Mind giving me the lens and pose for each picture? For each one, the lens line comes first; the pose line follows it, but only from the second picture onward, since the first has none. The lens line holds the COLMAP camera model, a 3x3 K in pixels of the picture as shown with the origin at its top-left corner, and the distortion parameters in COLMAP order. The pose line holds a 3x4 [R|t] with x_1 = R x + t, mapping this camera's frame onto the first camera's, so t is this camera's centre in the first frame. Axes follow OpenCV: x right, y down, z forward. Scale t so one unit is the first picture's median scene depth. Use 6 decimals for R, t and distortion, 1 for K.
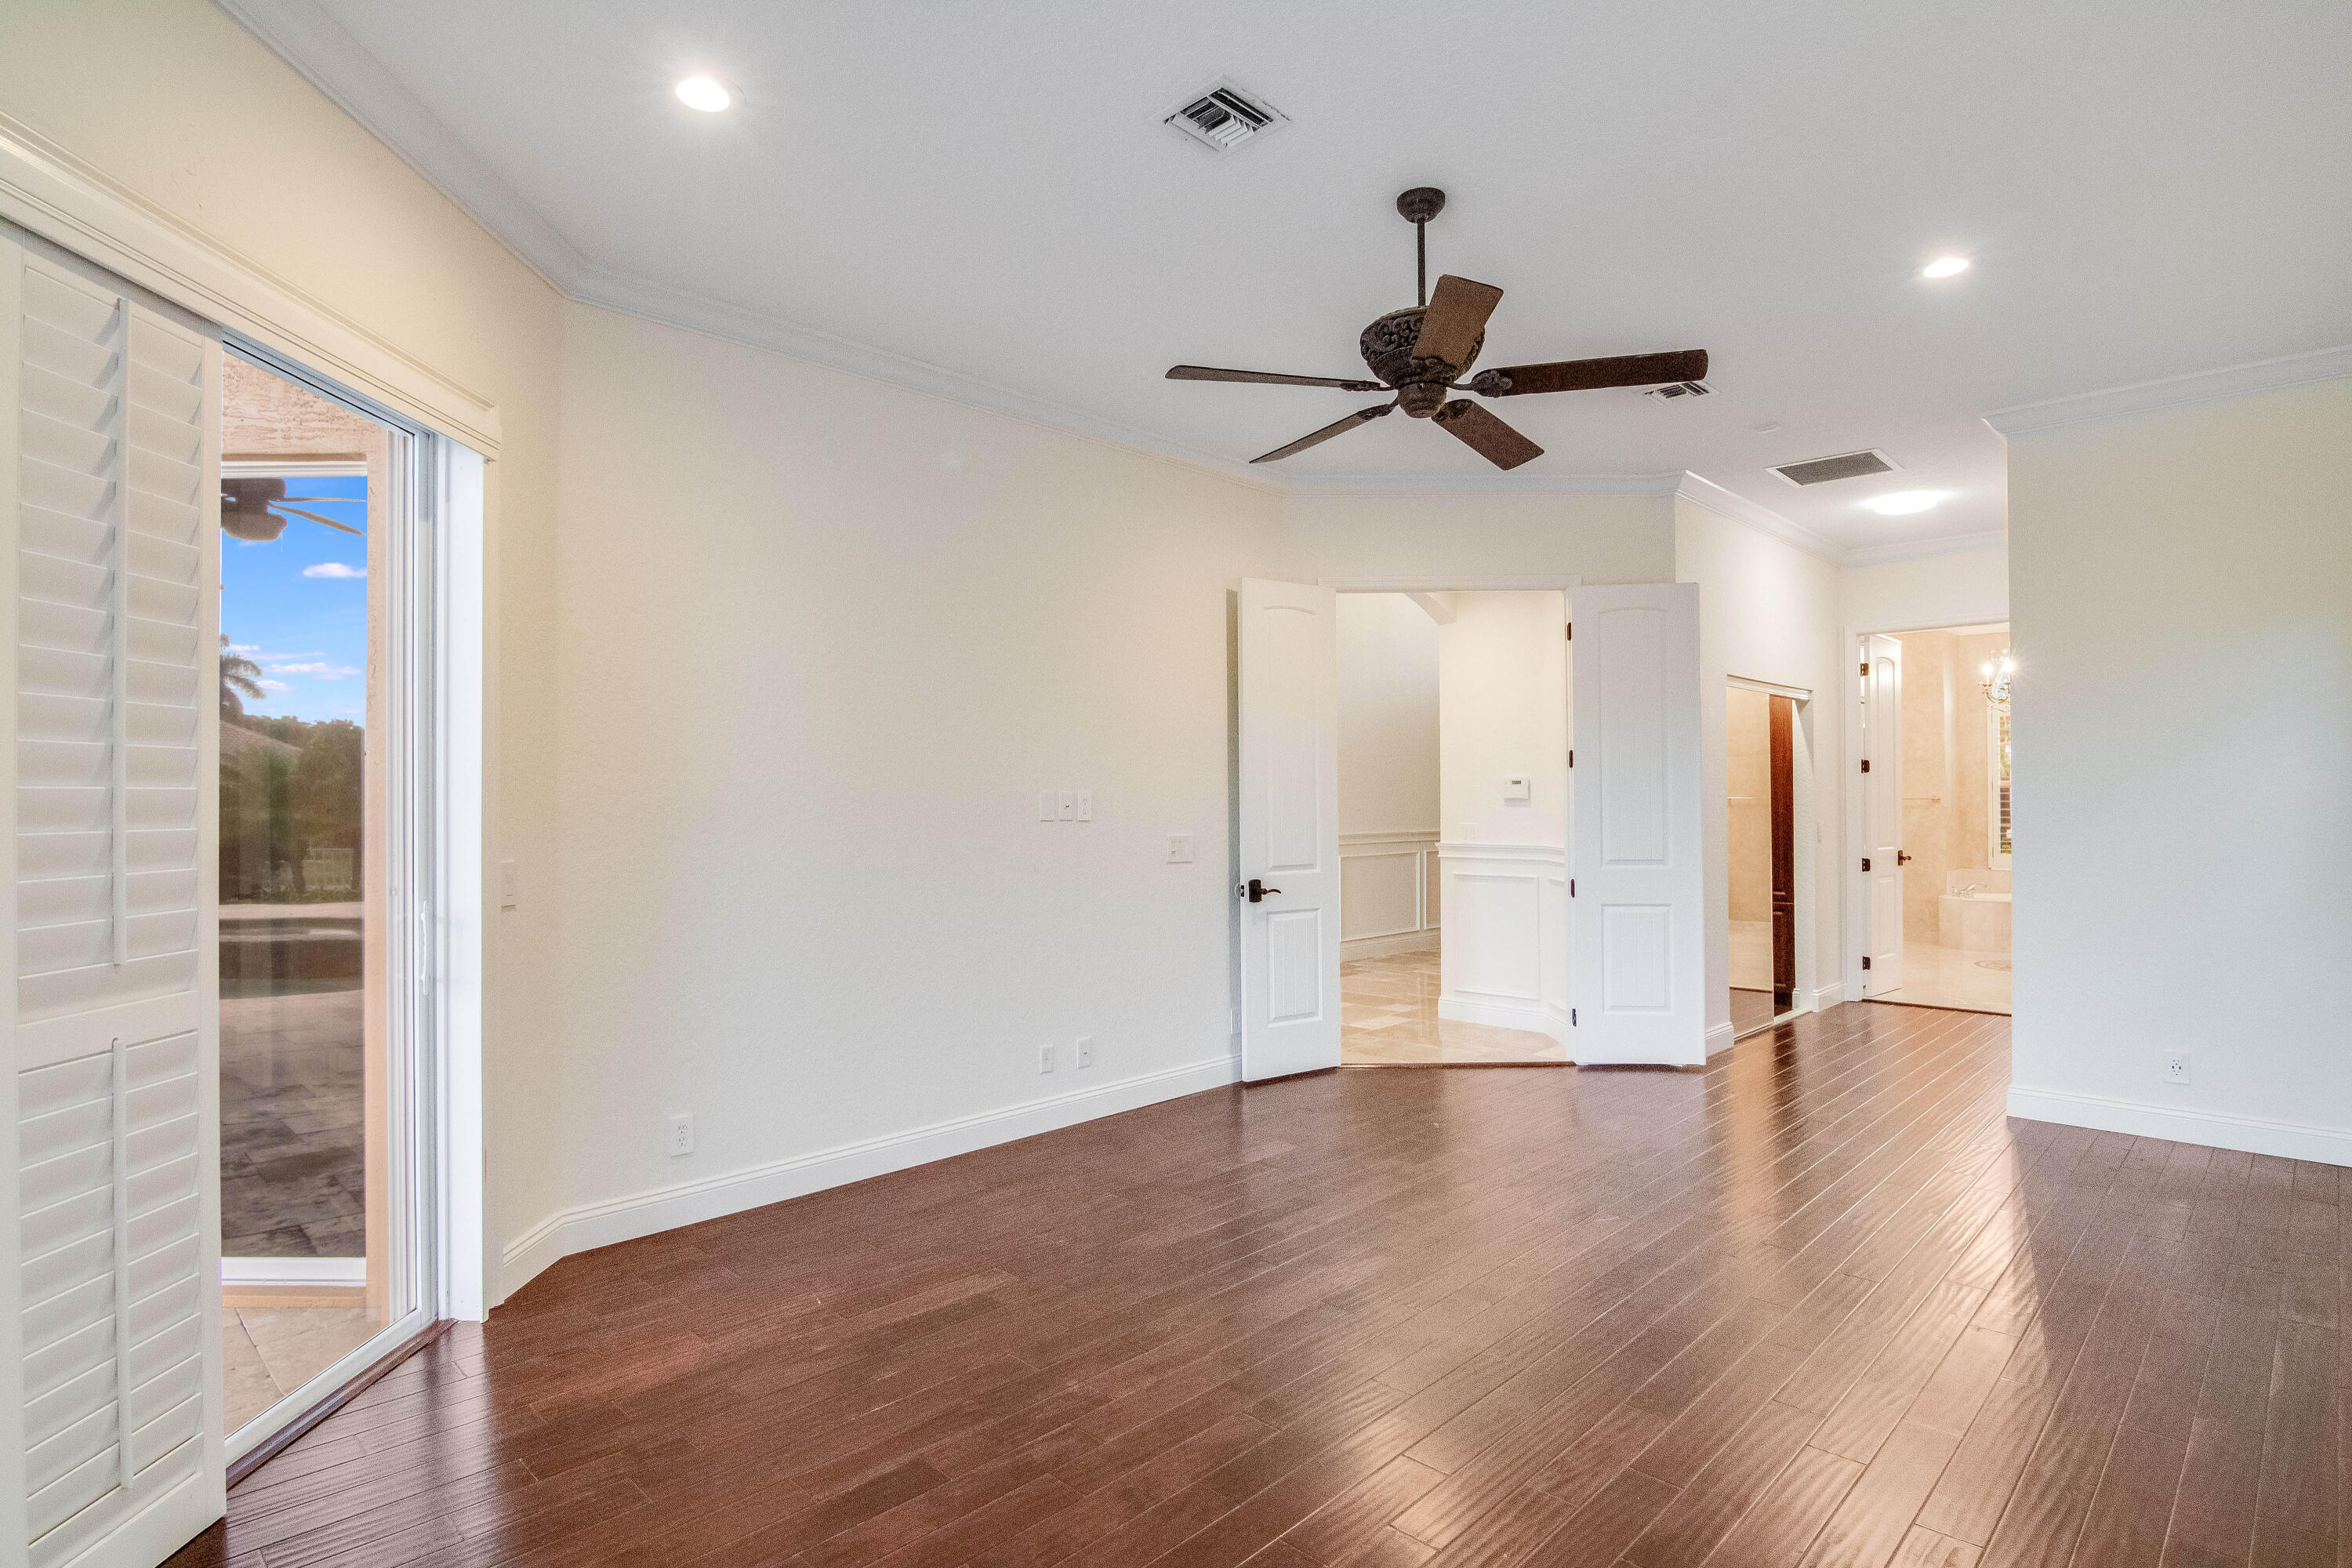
lens RADIAL K [[1197.3, 0, 1169.9], [0, 1197.3, 789.0], [0, 0, 1]] dist [-0.008931, -0.008410]
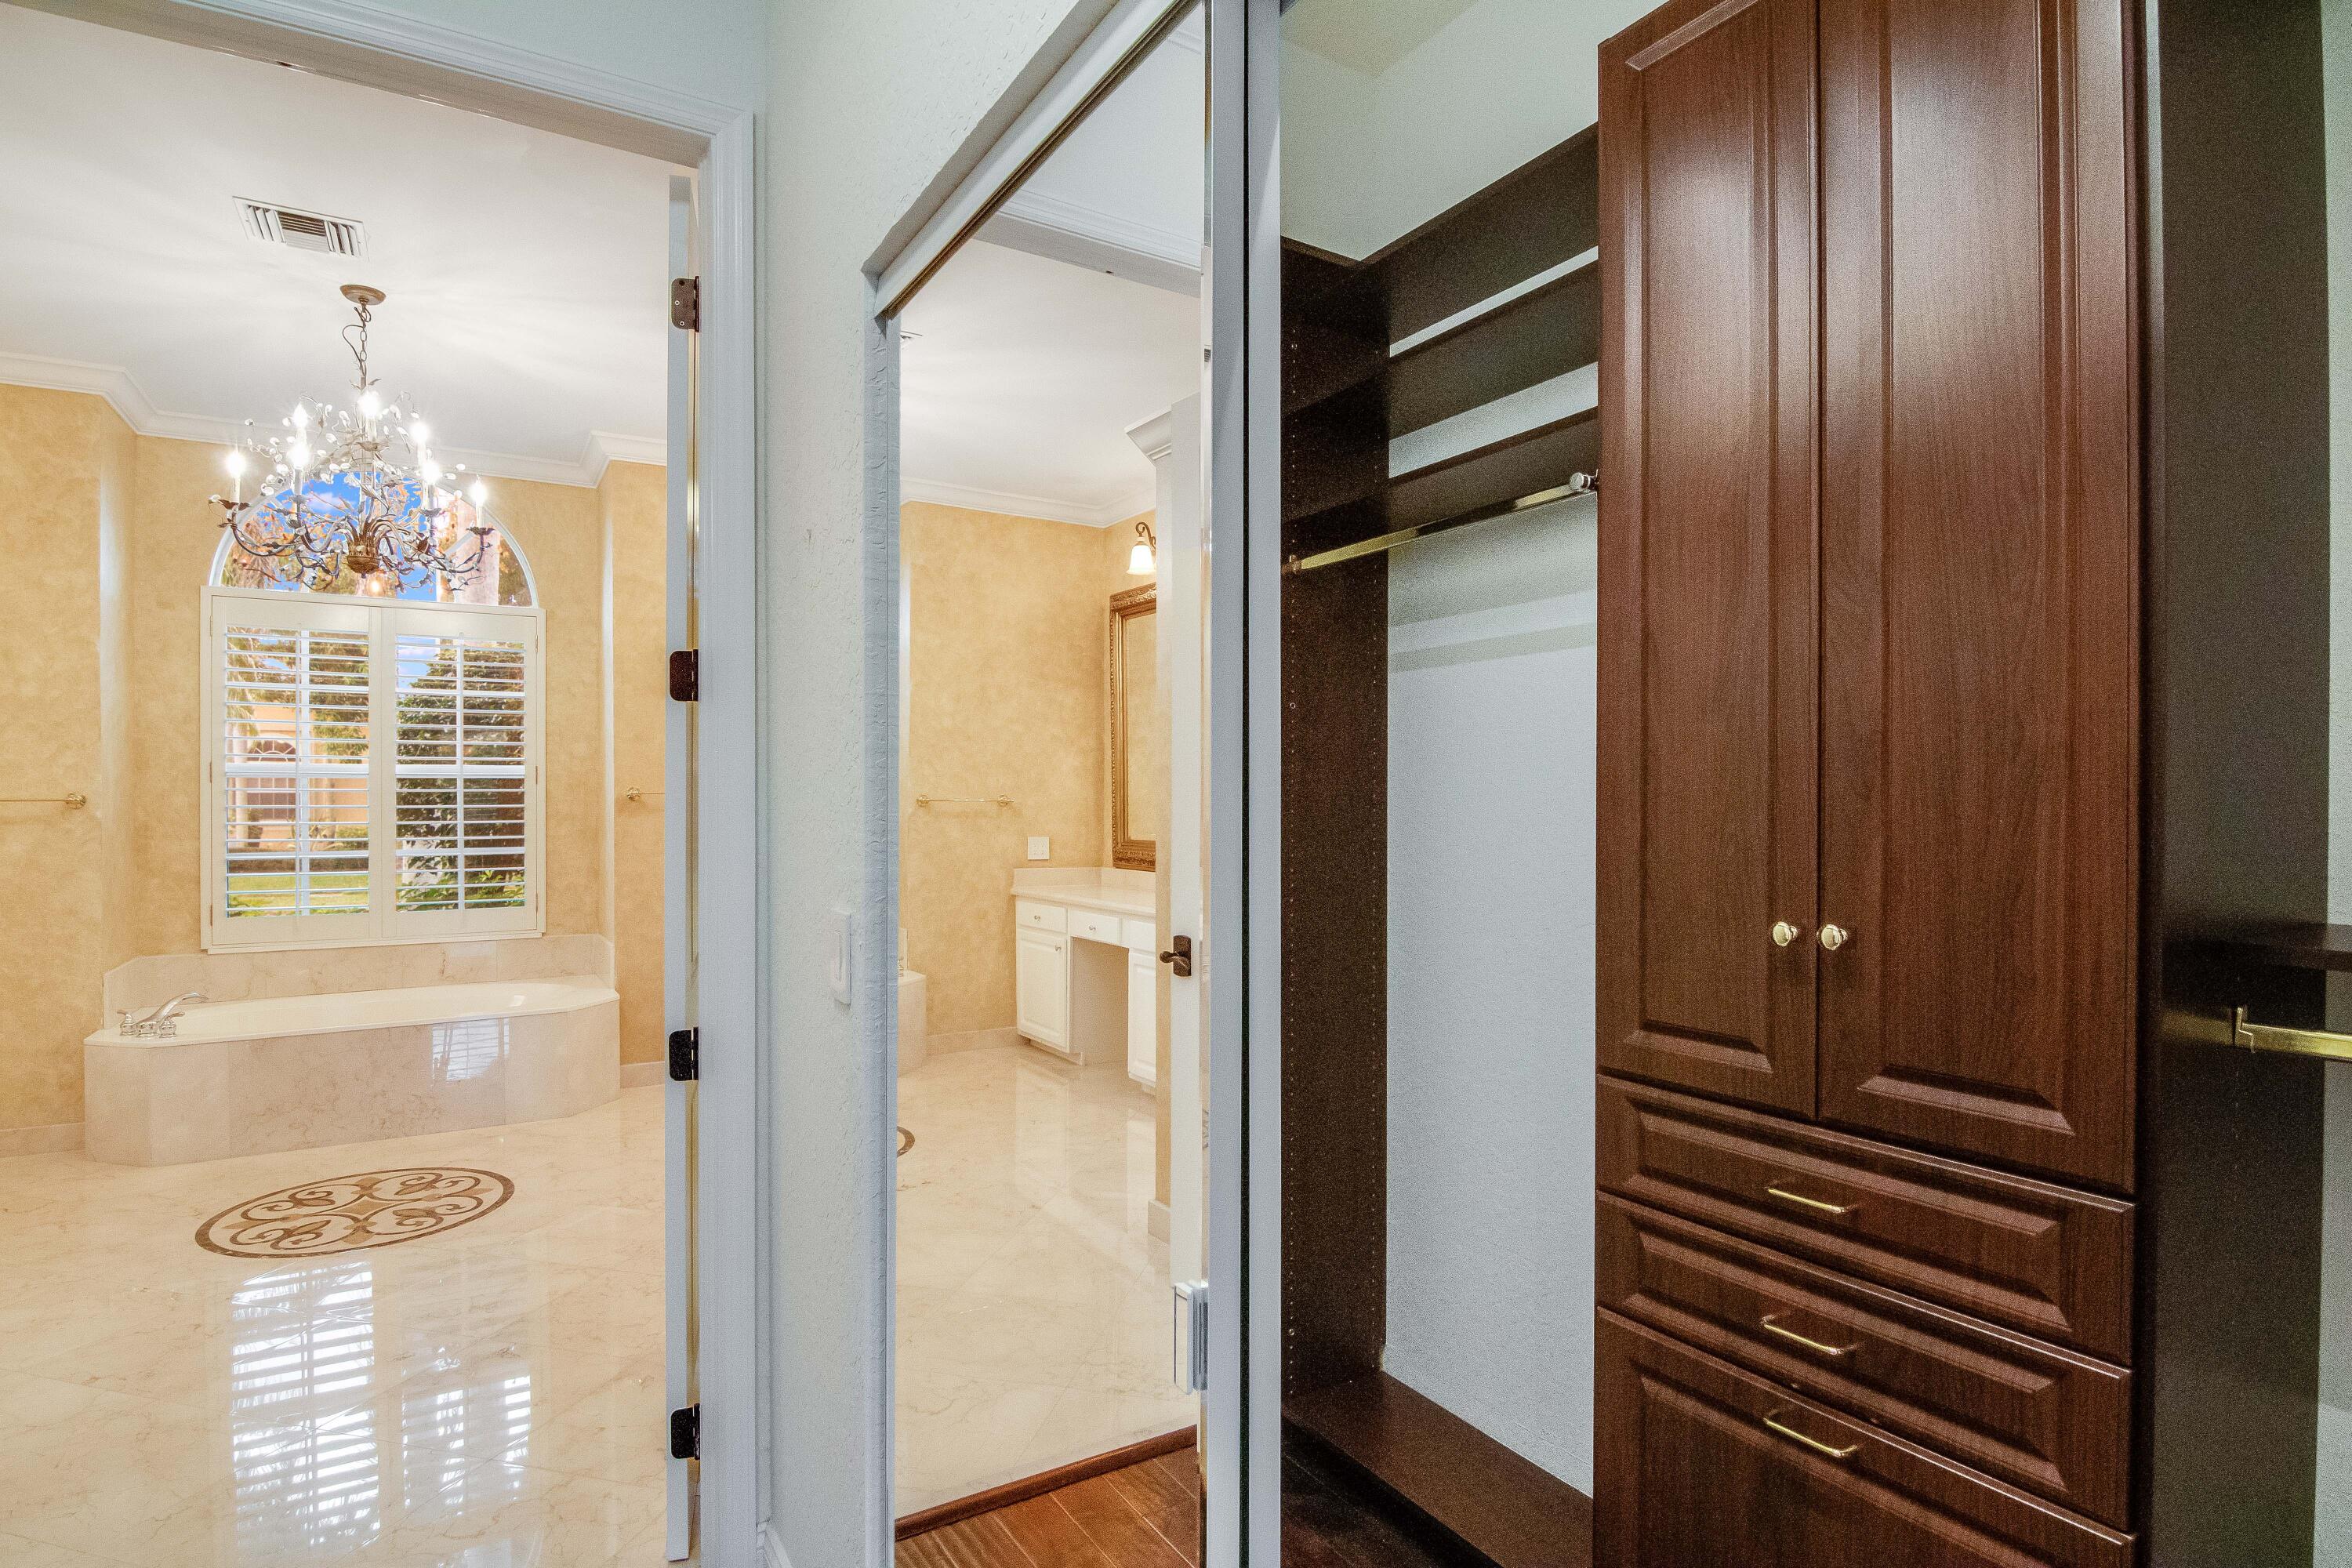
lens RADIAL K [[1197.3, 0, 1165.3], [0, 1197.3, 799.4], [0, 0, 1]] dist [-0.008931, -0.008410]
pose [[0.244953, 0.000357, 0.969535, 0.337554], [-0.007179, 0.999973, 0.001446, 0.004604], [-0.969508, -0.007315, 0.244949, 0.531689]]
